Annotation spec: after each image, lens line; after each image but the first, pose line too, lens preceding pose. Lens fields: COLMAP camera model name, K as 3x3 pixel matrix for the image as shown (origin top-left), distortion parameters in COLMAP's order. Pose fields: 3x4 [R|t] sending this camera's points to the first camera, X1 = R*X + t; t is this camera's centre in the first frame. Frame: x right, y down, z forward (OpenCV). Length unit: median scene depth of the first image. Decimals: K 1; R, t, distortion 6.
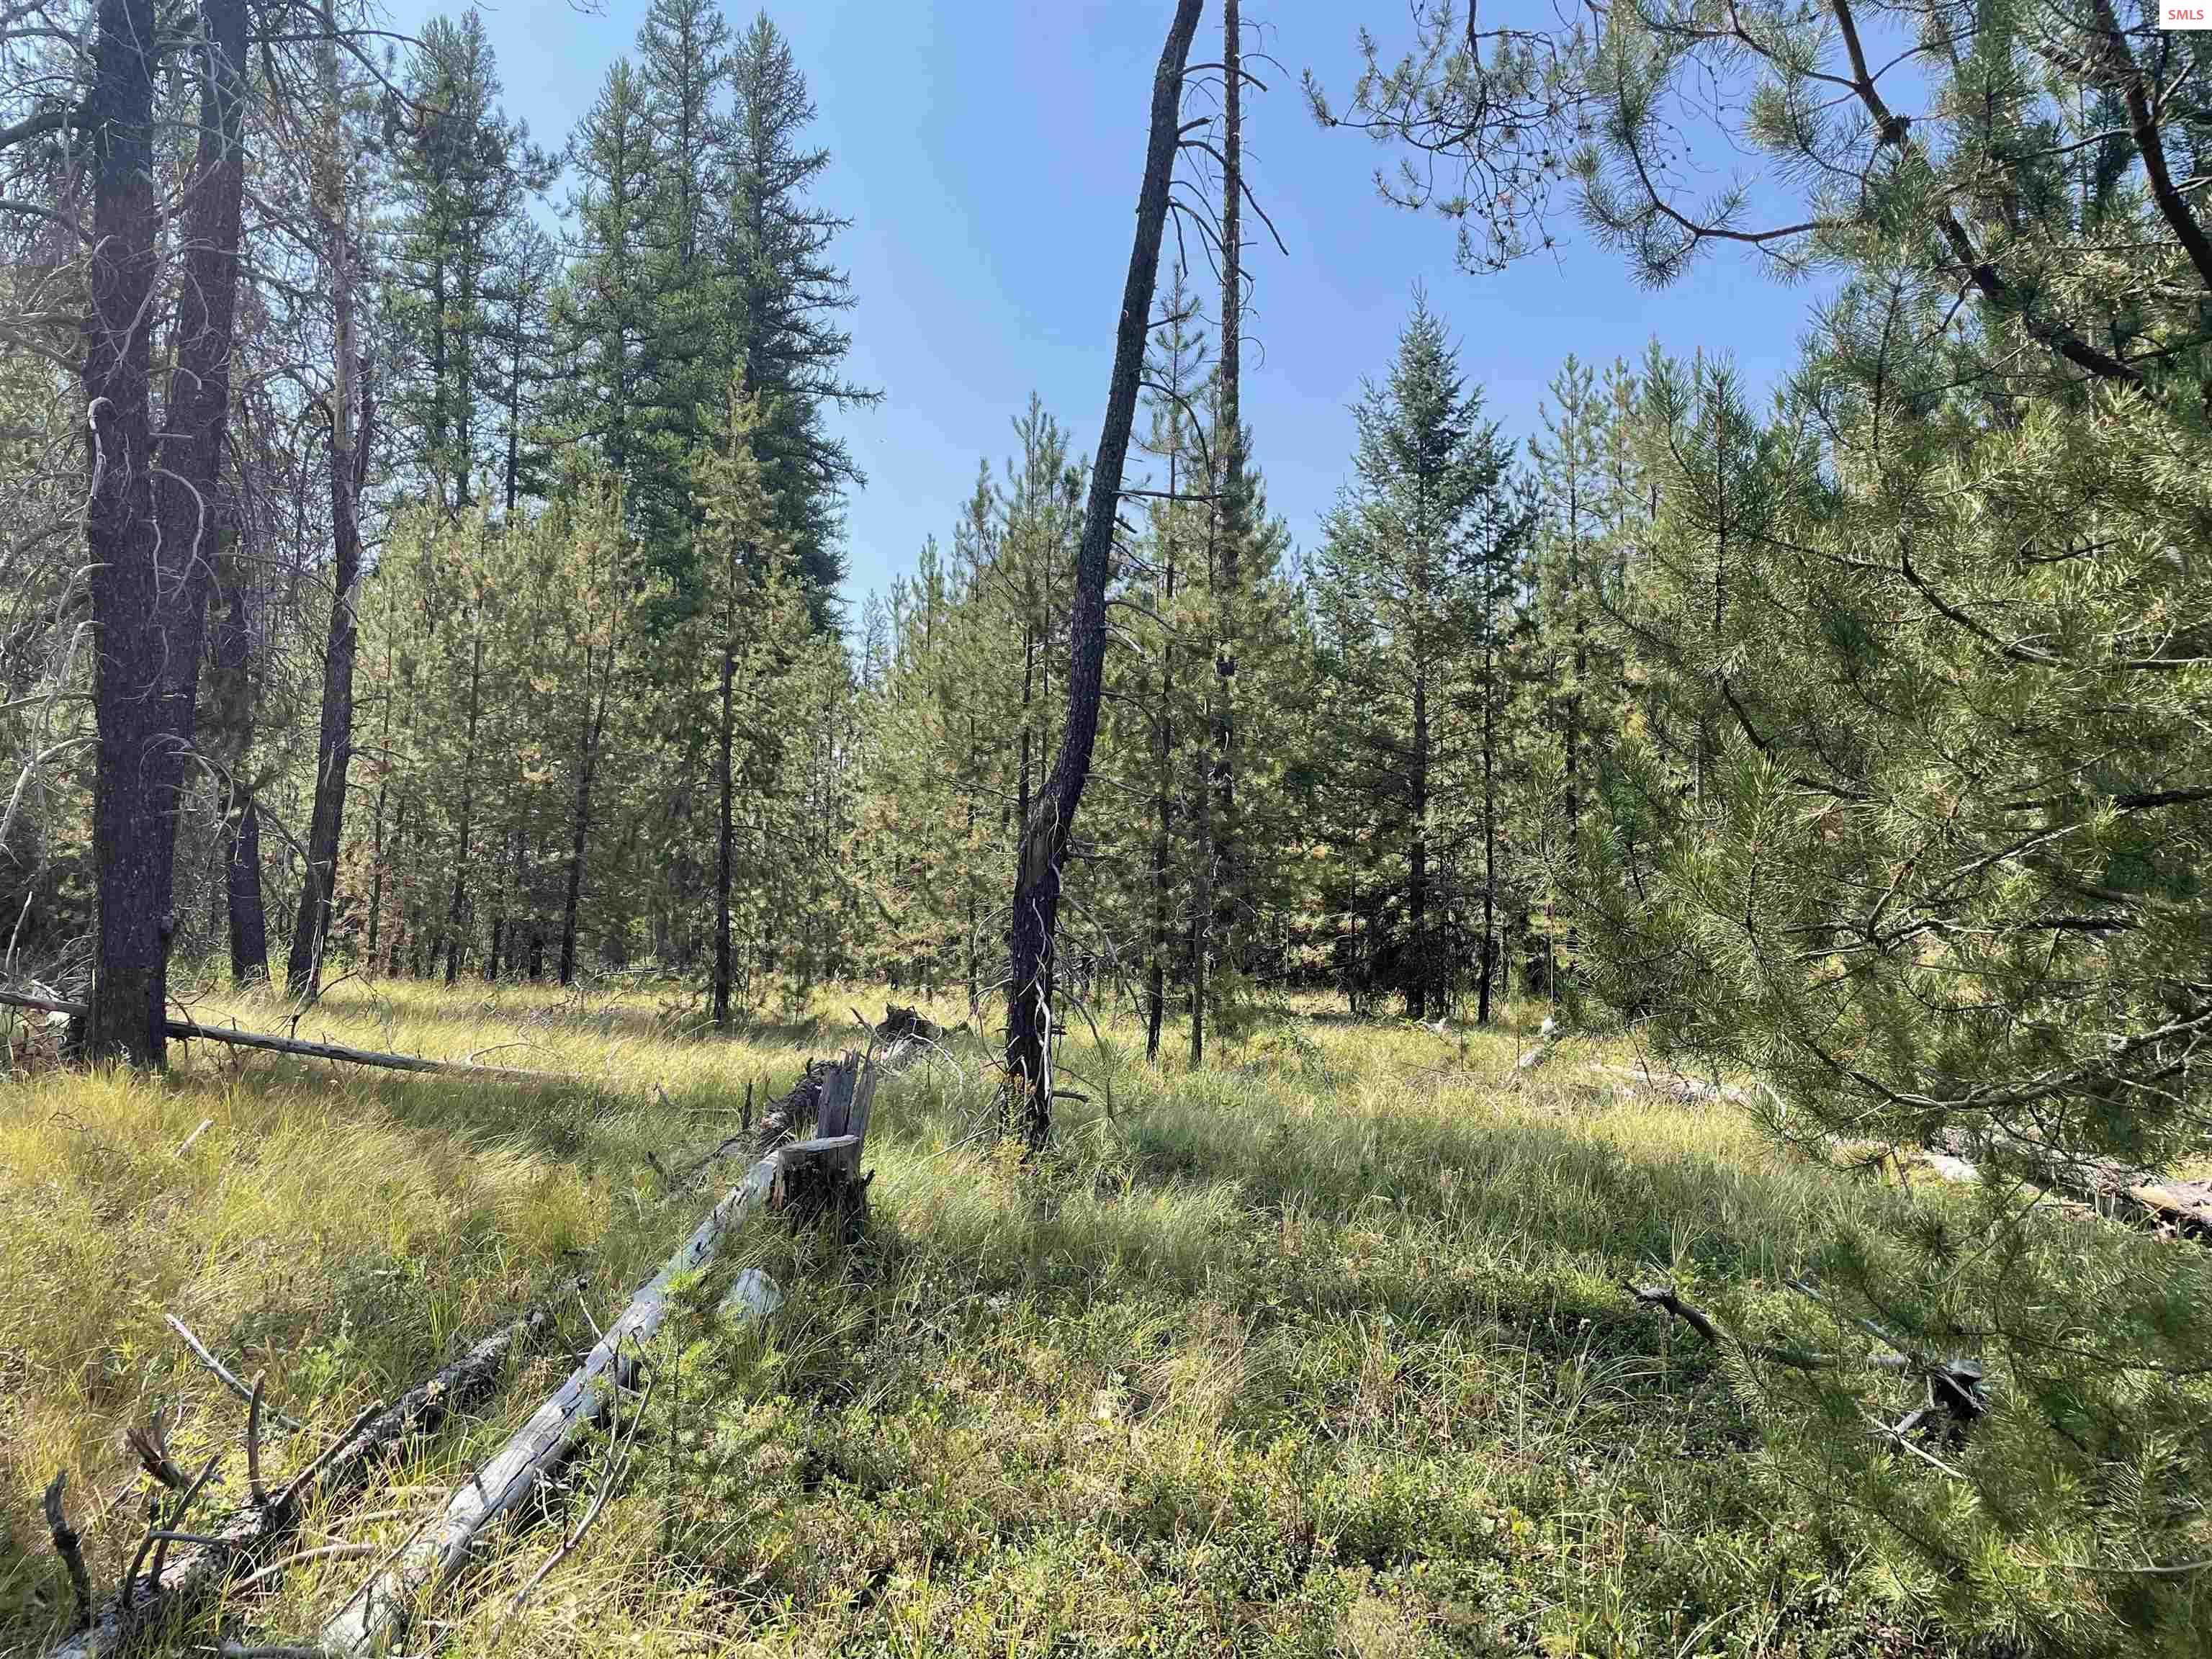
lens RADIAL K [[1718.9, 0, 1106.0], [0, 1718.9, 829.5], [0, 0, 1]] dist [0.079209, -0.127000]
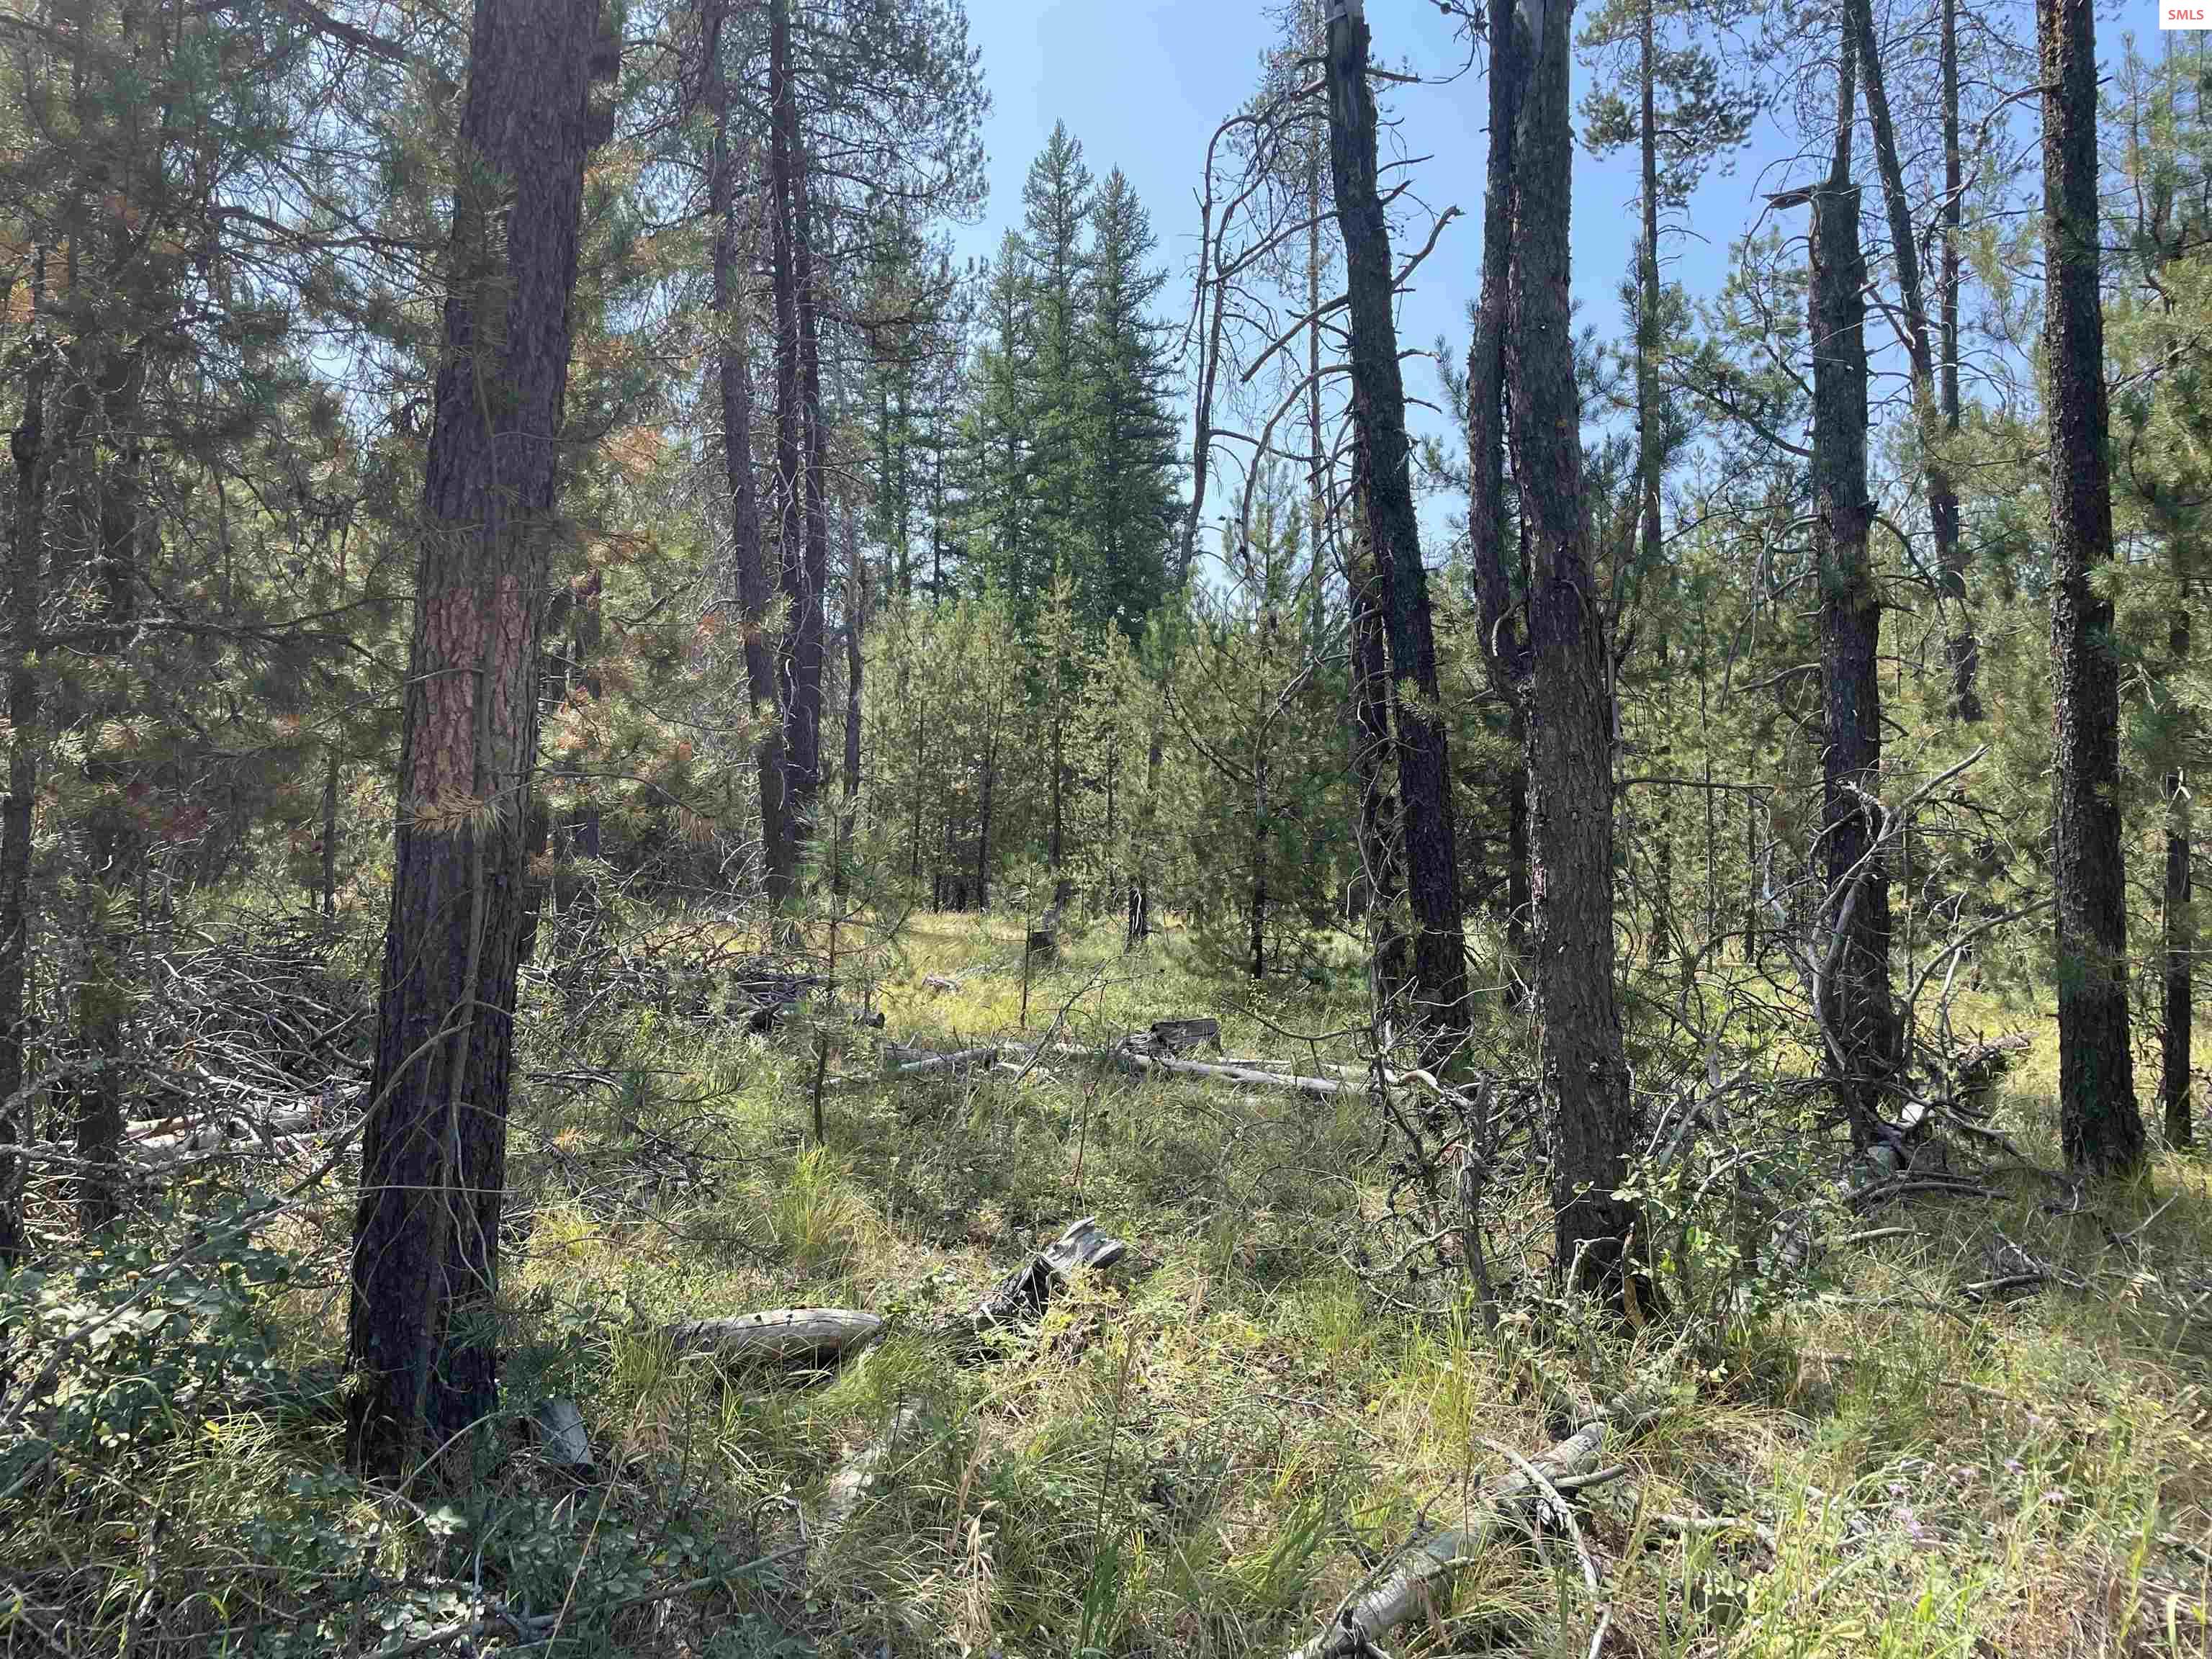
lens RADIAL K [[1718.9, 0, 1106.0], [0, 1718.9, 829.5], [0, 0, 1]] dist [0.079209, -0.127000]
pose [[0.972236, -0.016905, -0.233392, 0.169978], [0.022286, 0.999543, 0.020439, -0.018699], [0.232940, -0.025073, 0.972168, -0.504649]]
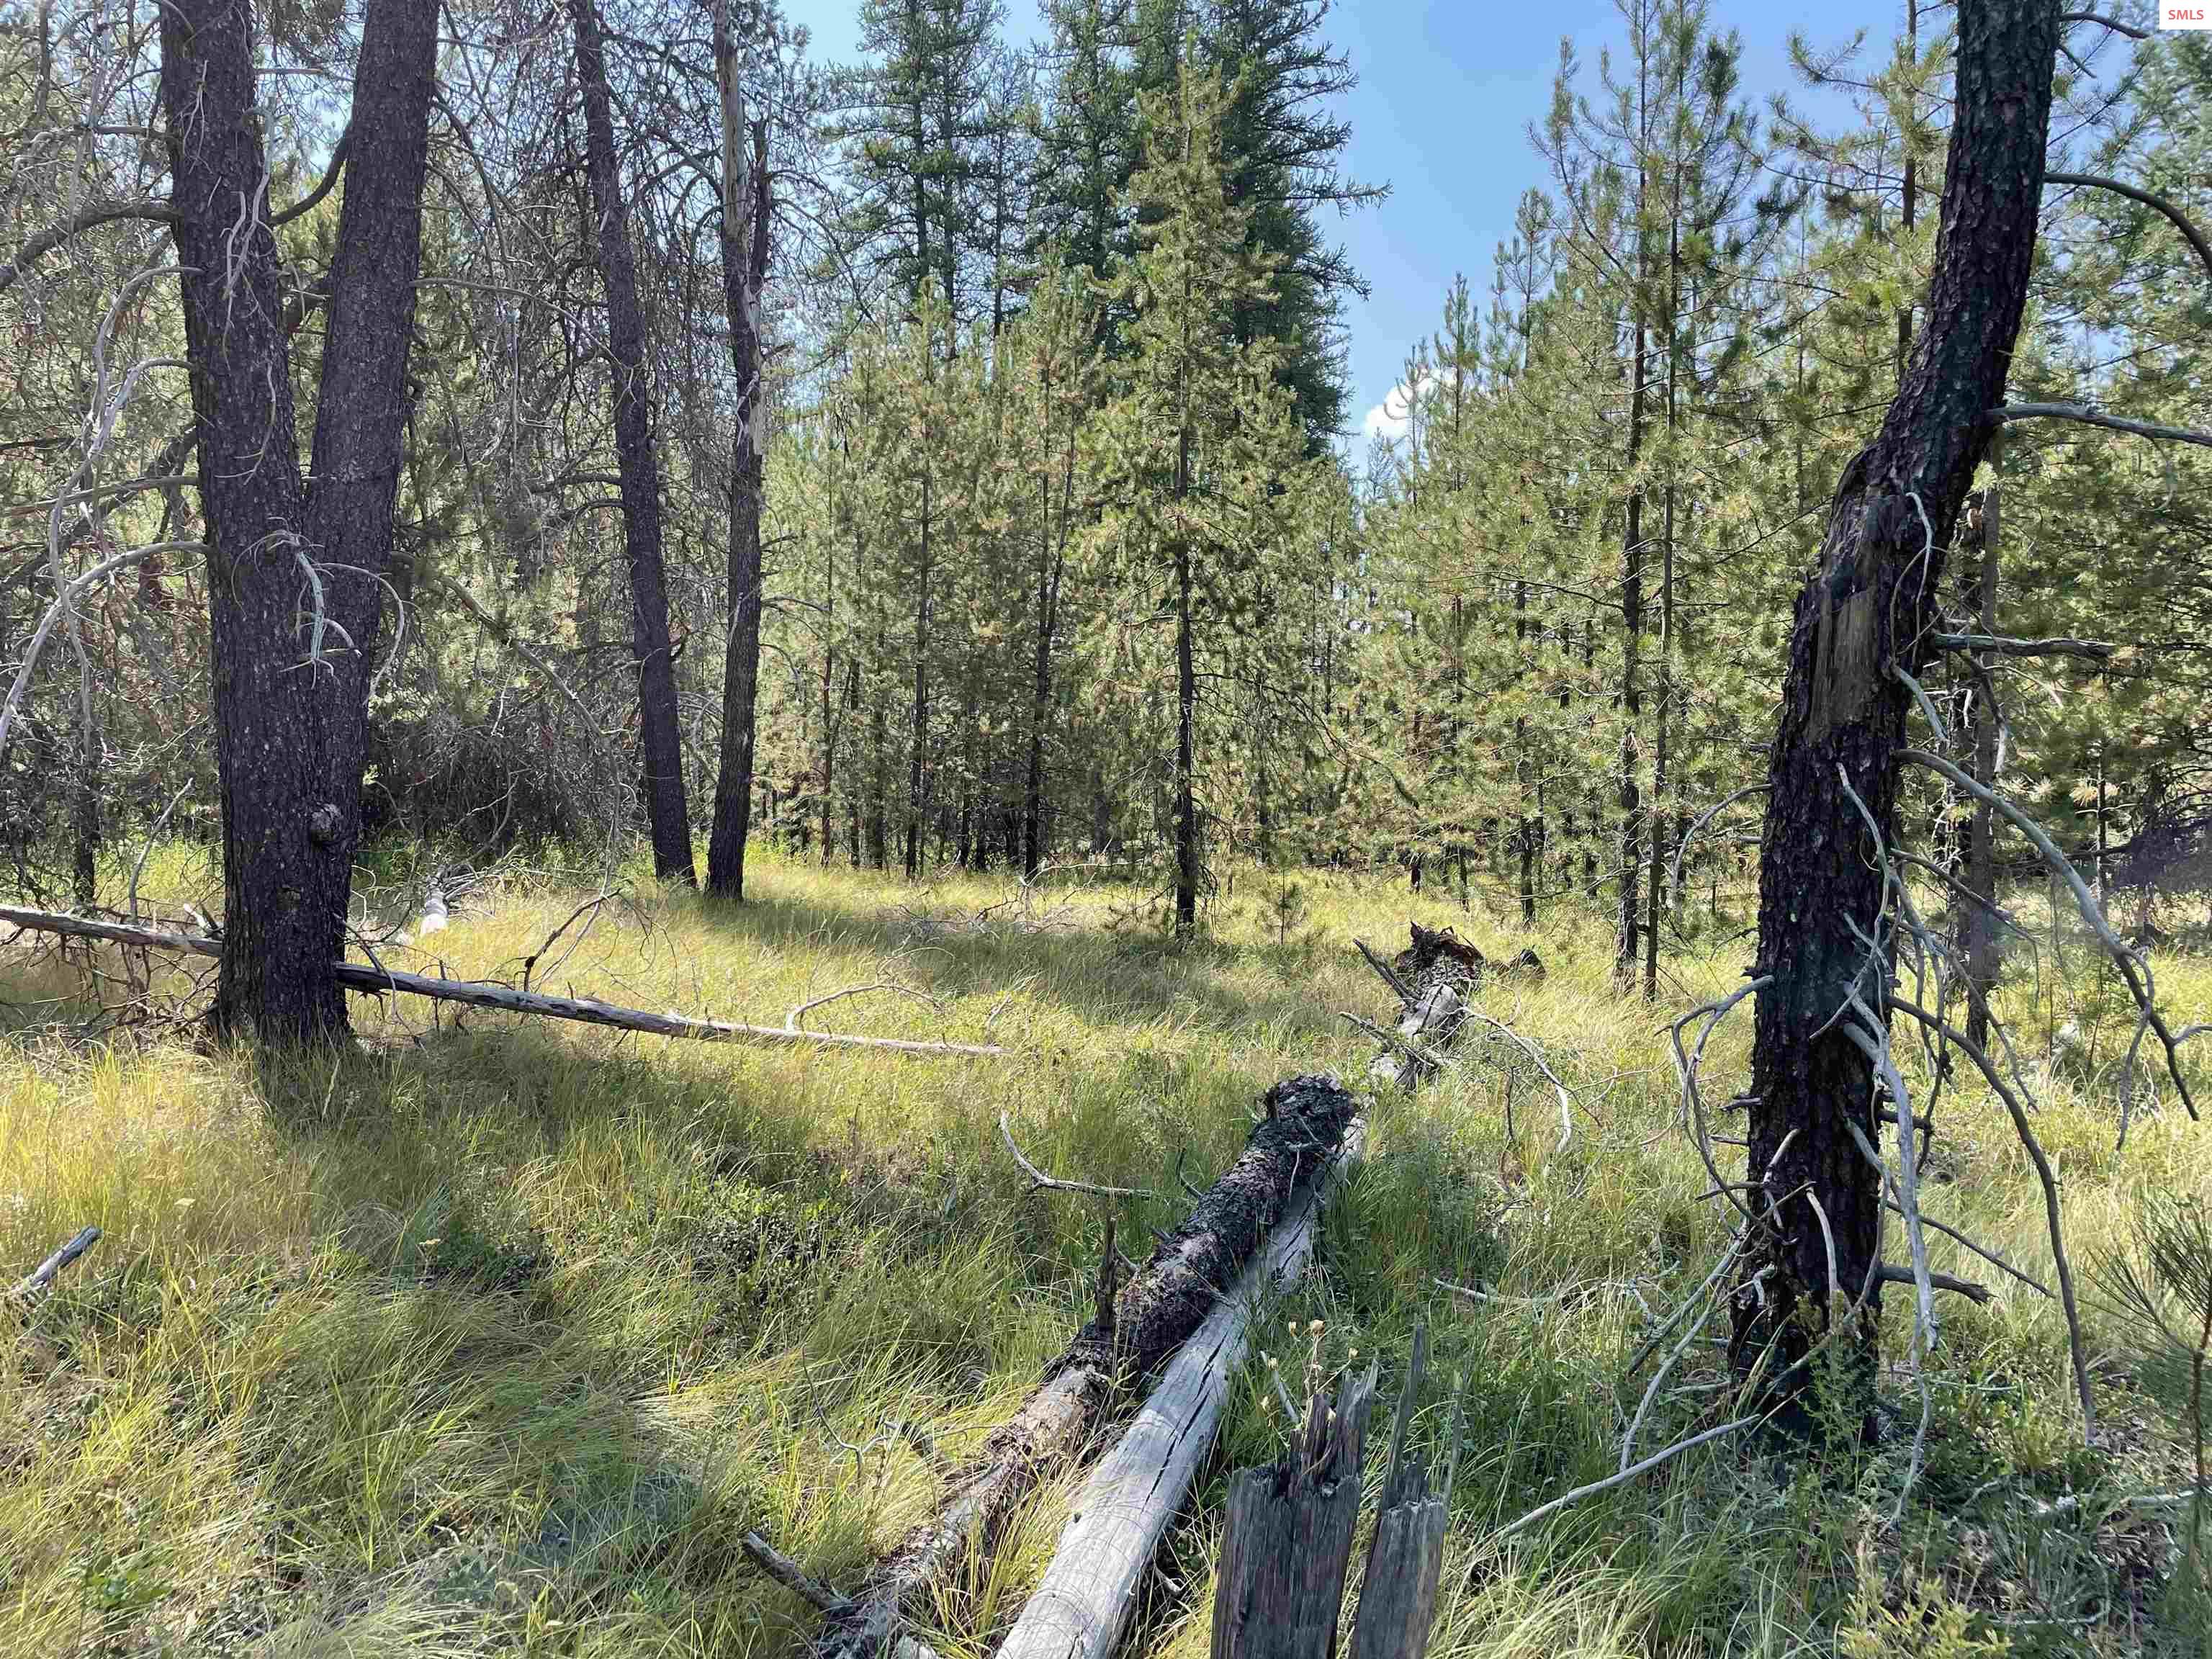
lens RADIAL K [[1706.7, 0, 1040.9], [0, 1706.7, 836.8], [0, 0, 1]] dist [0.103361, -0.291398]
pose [[0.945915, -0.002608, -0.324403, -0.027031], [0.028630, 0.996737, 0.075470, 0.006934], [0.323147, -0.080676, 0.942904, 0.187549]]
